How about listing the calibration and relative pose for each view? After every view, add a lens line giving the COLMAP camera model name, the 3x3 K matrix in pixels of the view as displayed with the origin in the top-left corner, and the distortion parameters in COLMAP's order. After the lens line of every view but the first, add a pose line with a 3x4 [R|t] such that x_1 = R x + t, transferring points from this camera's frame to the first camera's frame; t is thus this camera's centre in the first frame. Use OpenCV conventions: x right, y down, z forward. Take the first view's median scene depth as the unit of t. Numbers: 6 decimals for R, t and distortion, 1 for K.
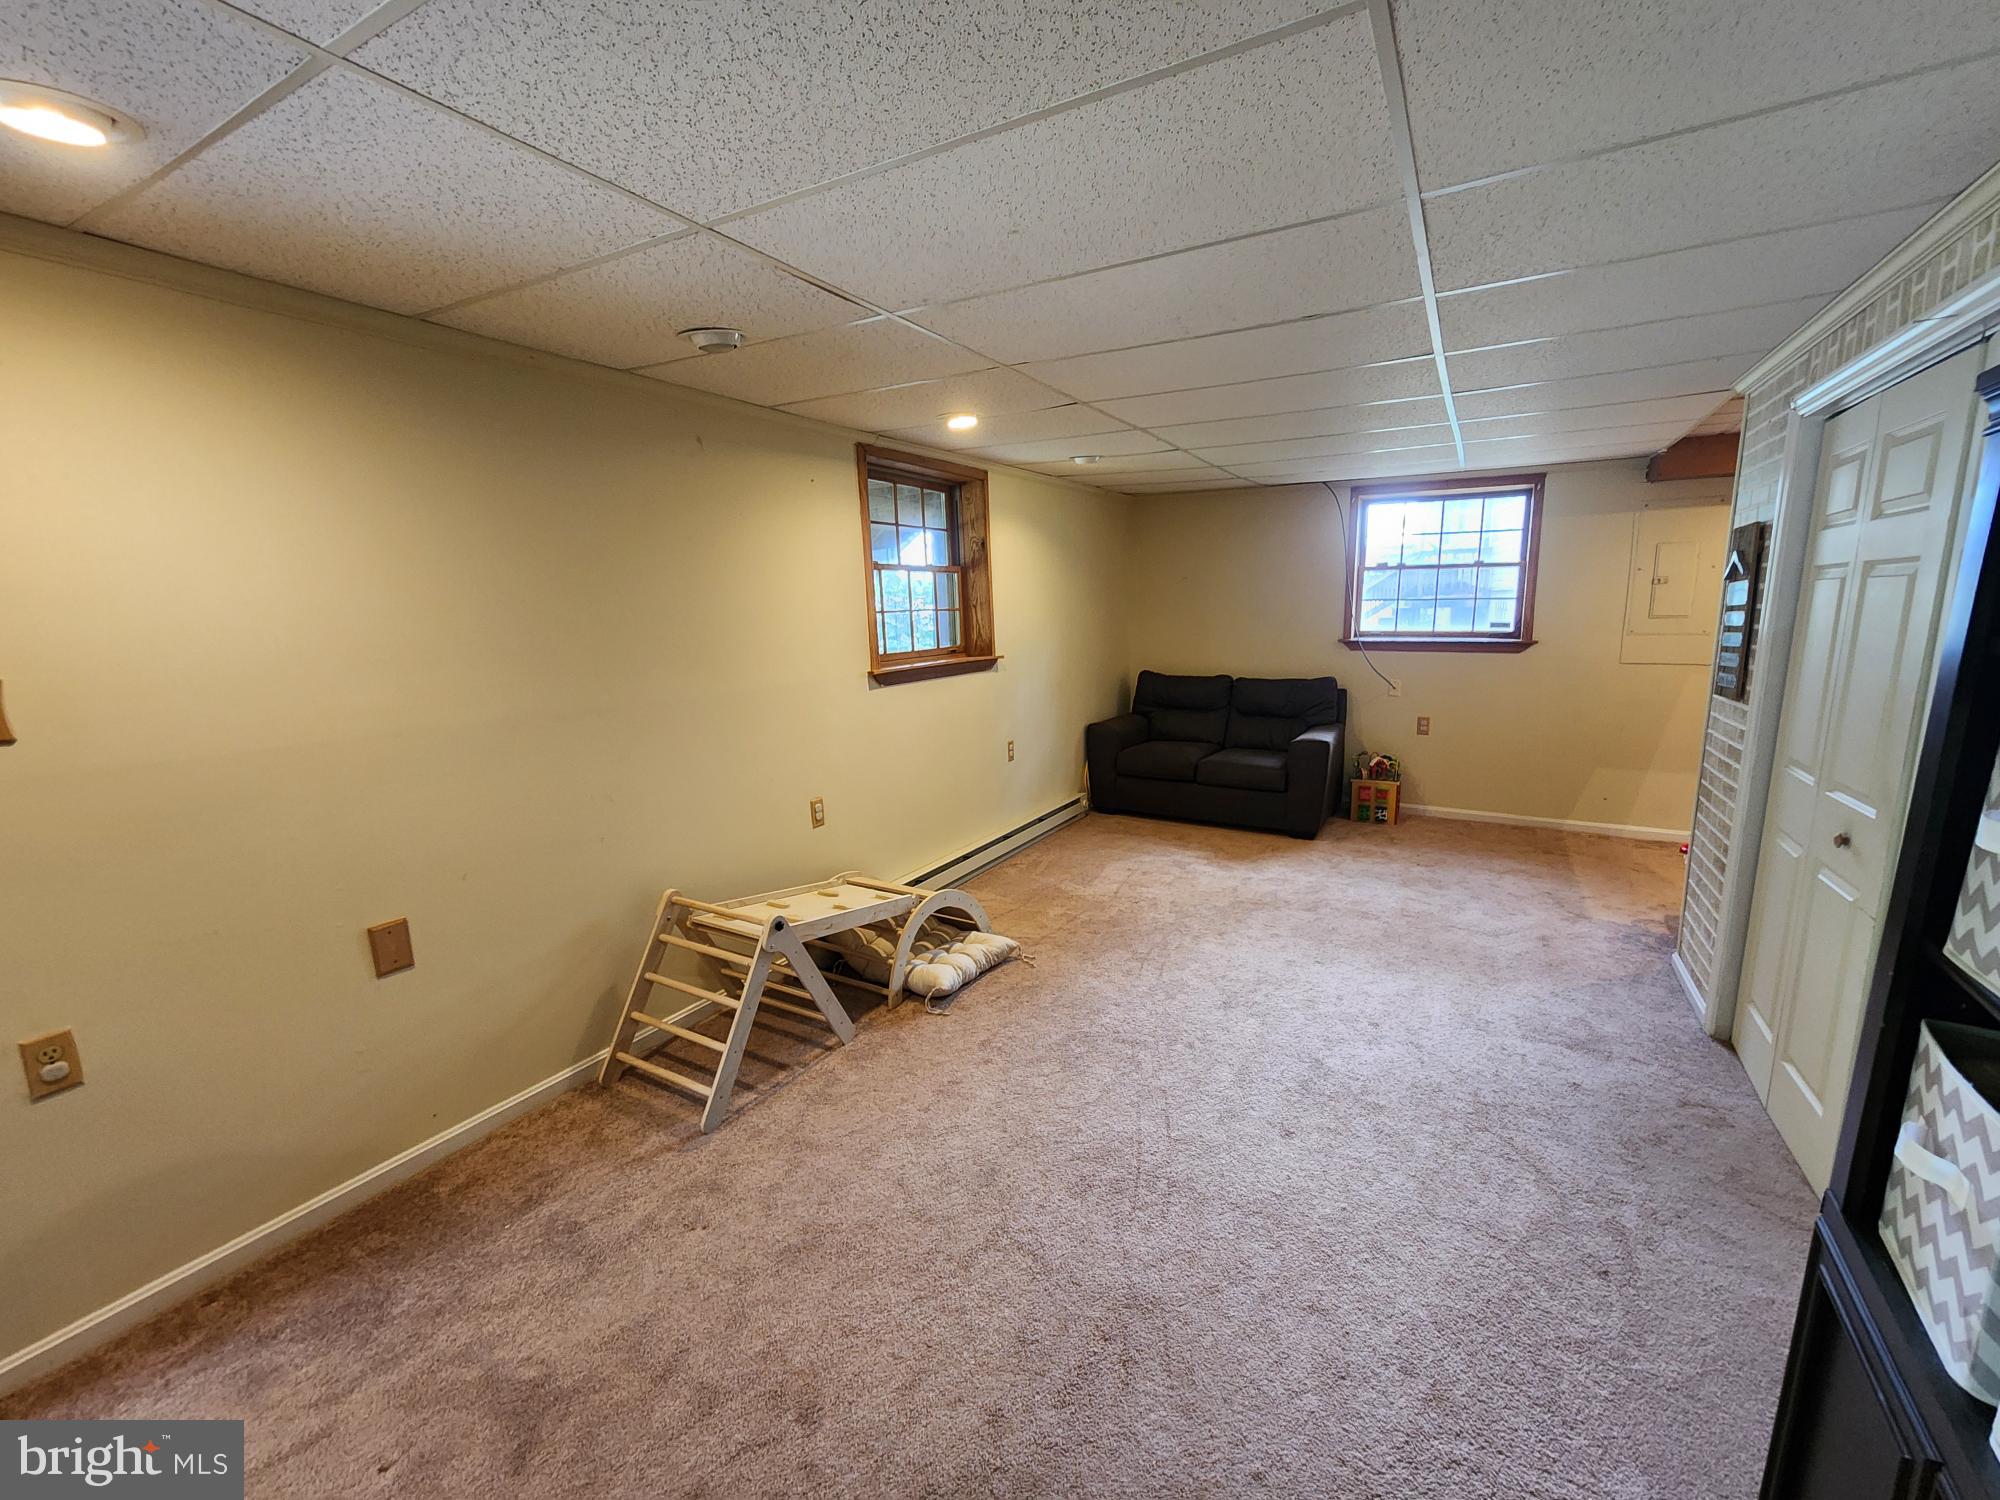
lens RADIAL K [[824.6, 0, 1003.0], [0, 824.6, 750.3], [0, 0, 1]] dist [-0.000356, 0.000771]
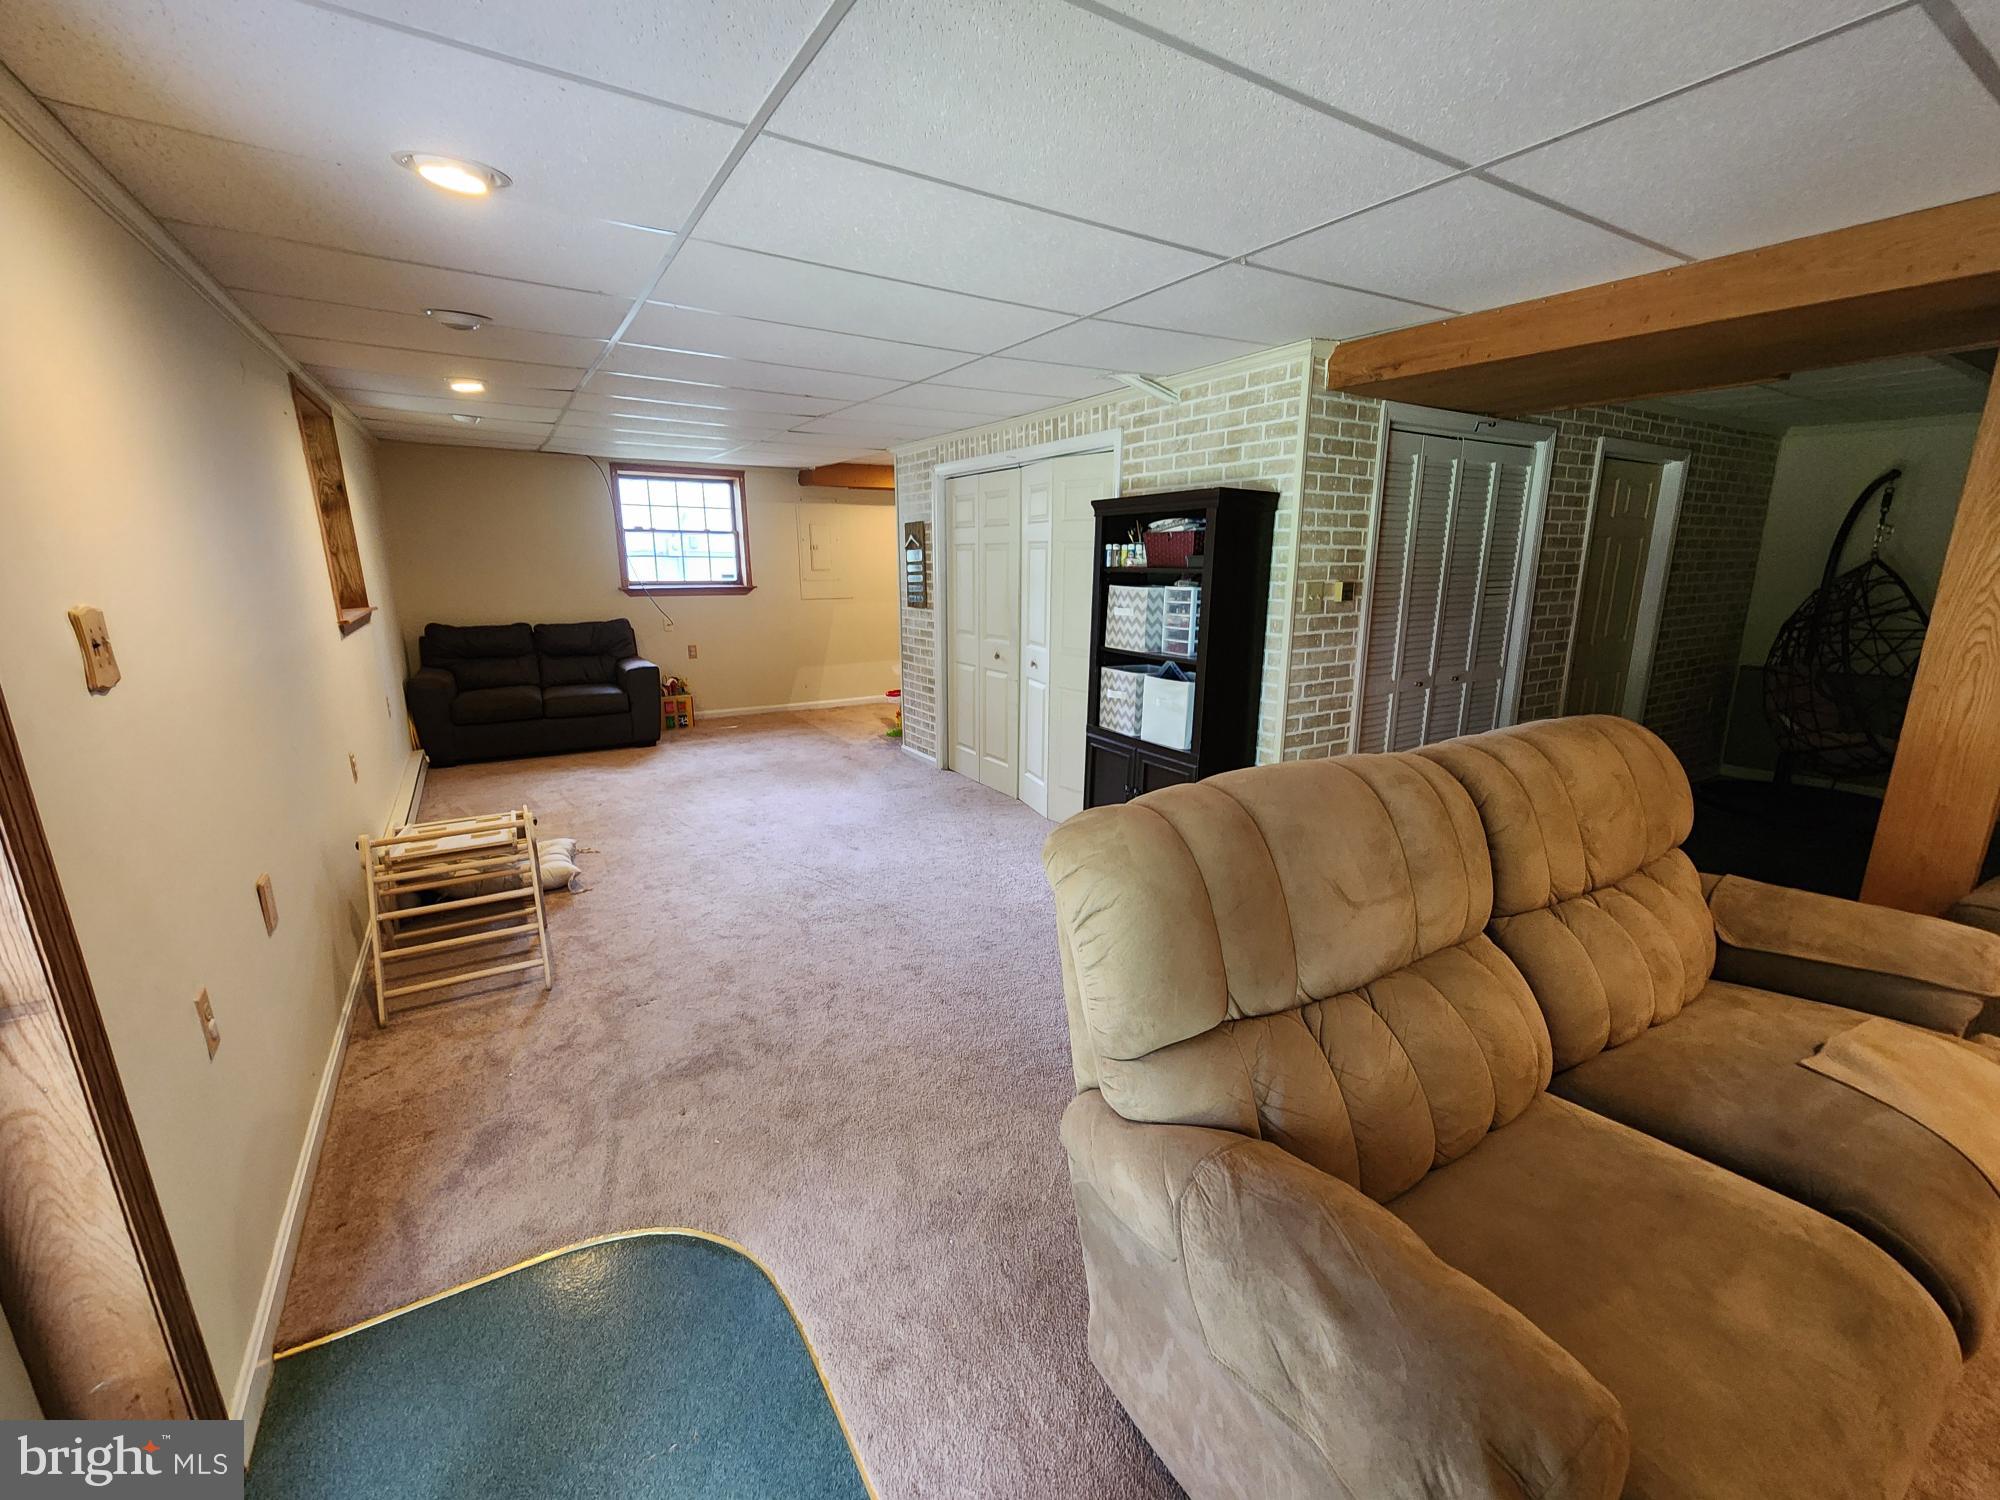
lens RADIAL K [[824.6, 0, 1003.0], [0, 824.6, 750.3], [0, 0, 1]] dist [-0.000356, 0.000771]
pose [[0.472015, -0.183541, 0.862273, -0.651724], [0.142432, 0.981115, 0.130869, 0.035810], [-0.870008, 0.061044, 0.489244, -0.122065]]
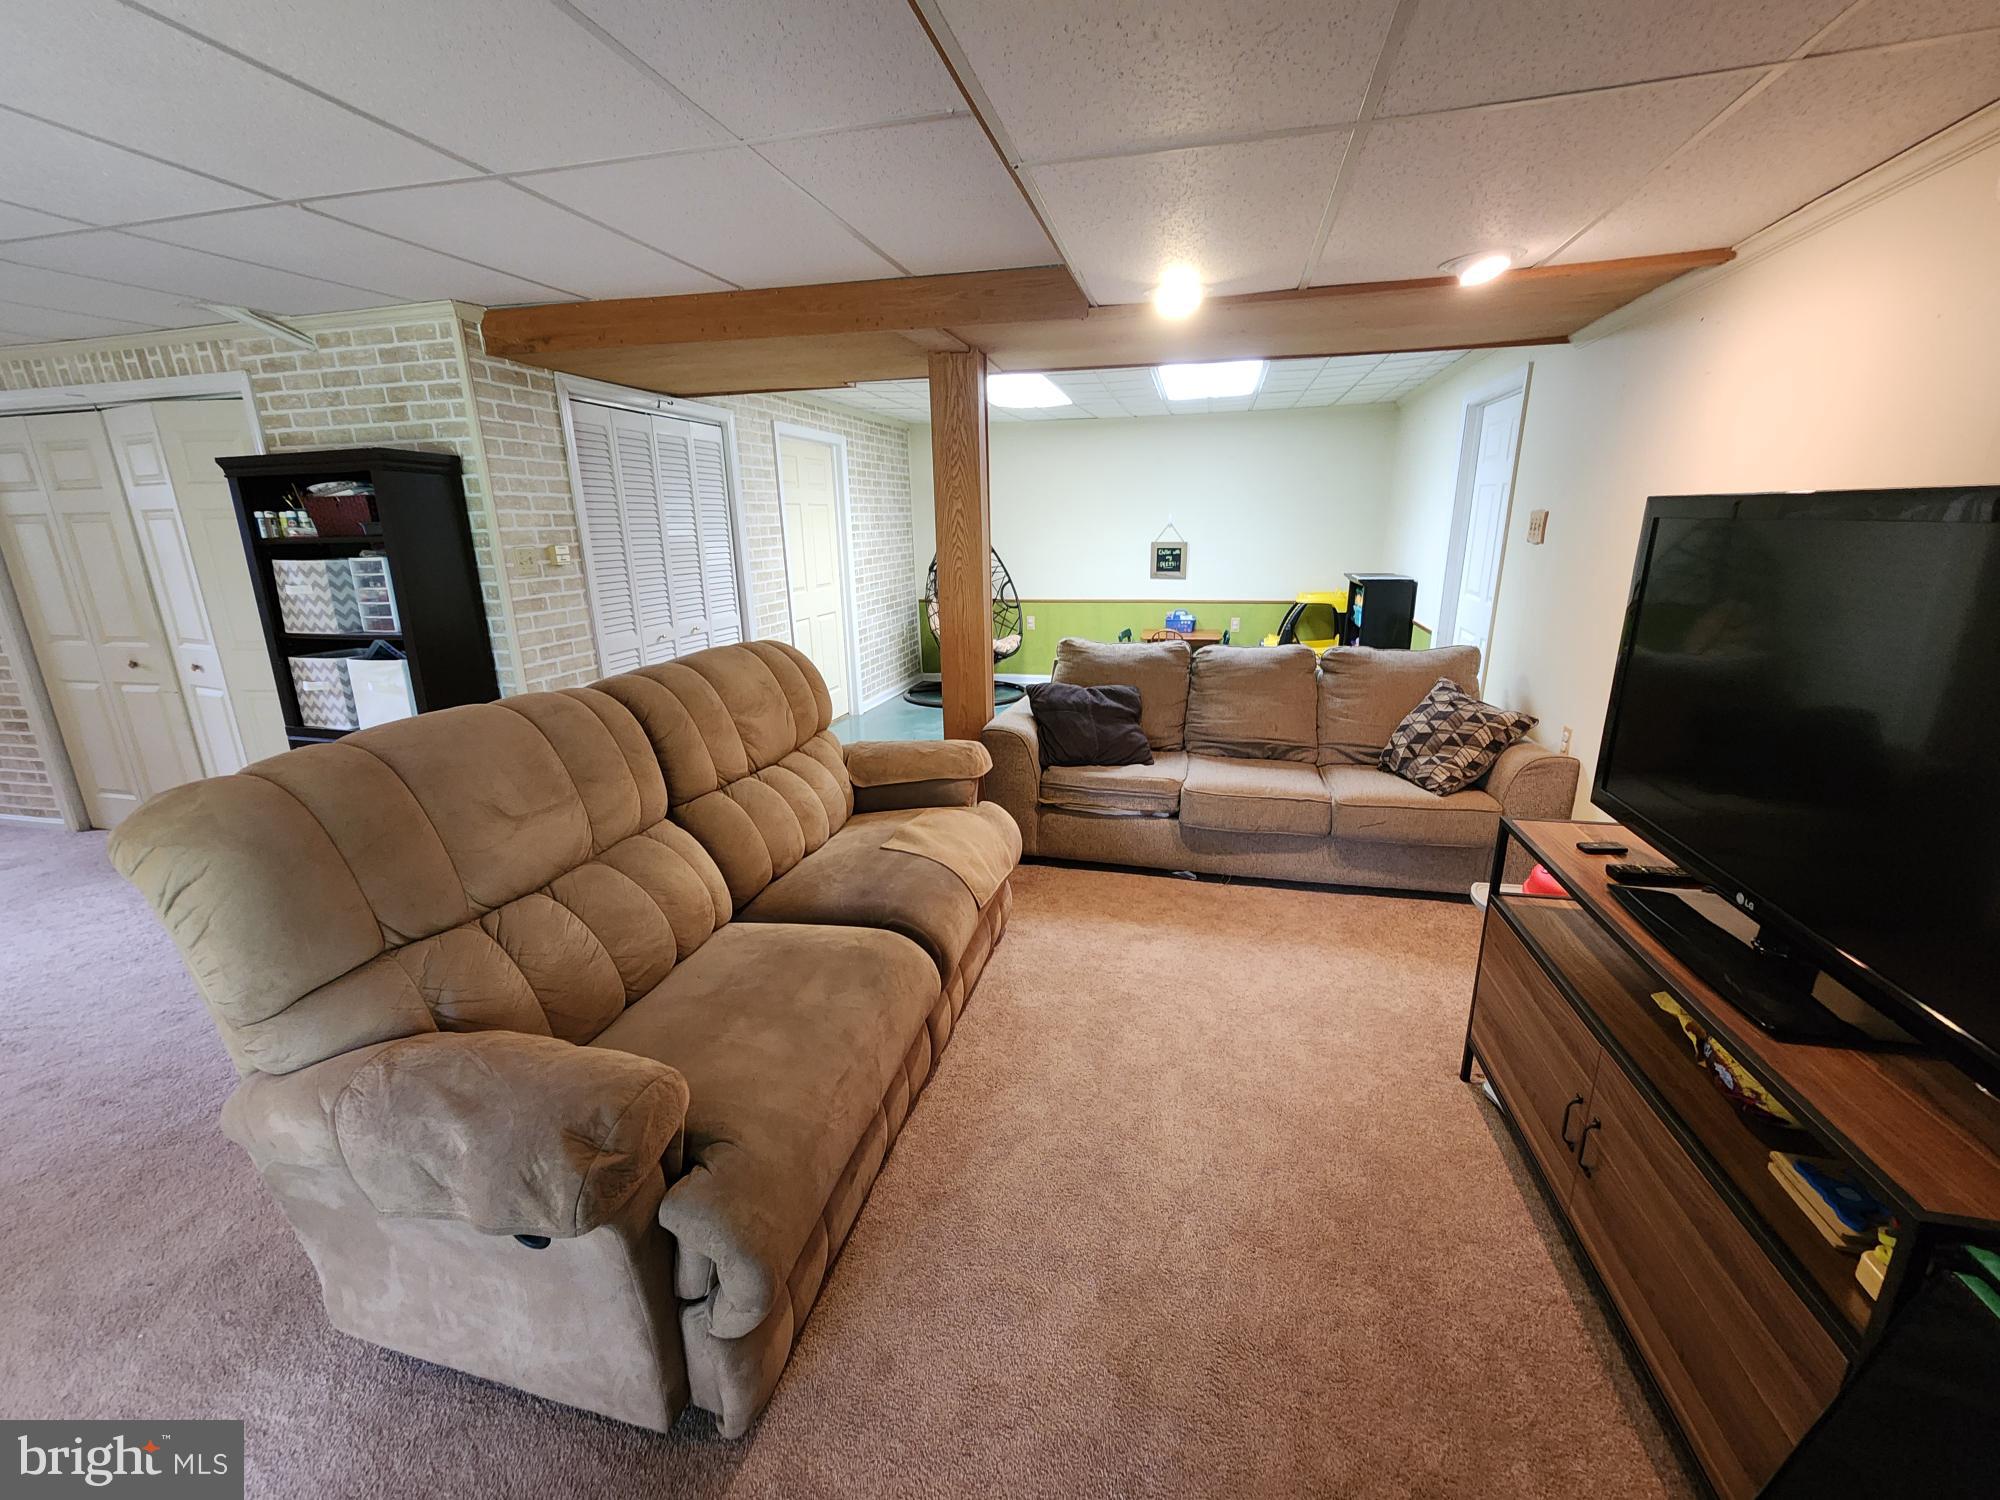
lens RADIAL K [[824.6, 0, 1003.0], [0, 824.6, 750.3], [0, 0, 1]] dist [-0.000356, 0.000771]
pose [[-0.273246, -0.236514, 0.932415, -0.733323], [0.189318, 0.937123, 0.293188, 0.064870], [-0.943131, 0.256635, -0.211289, -0.234728]]
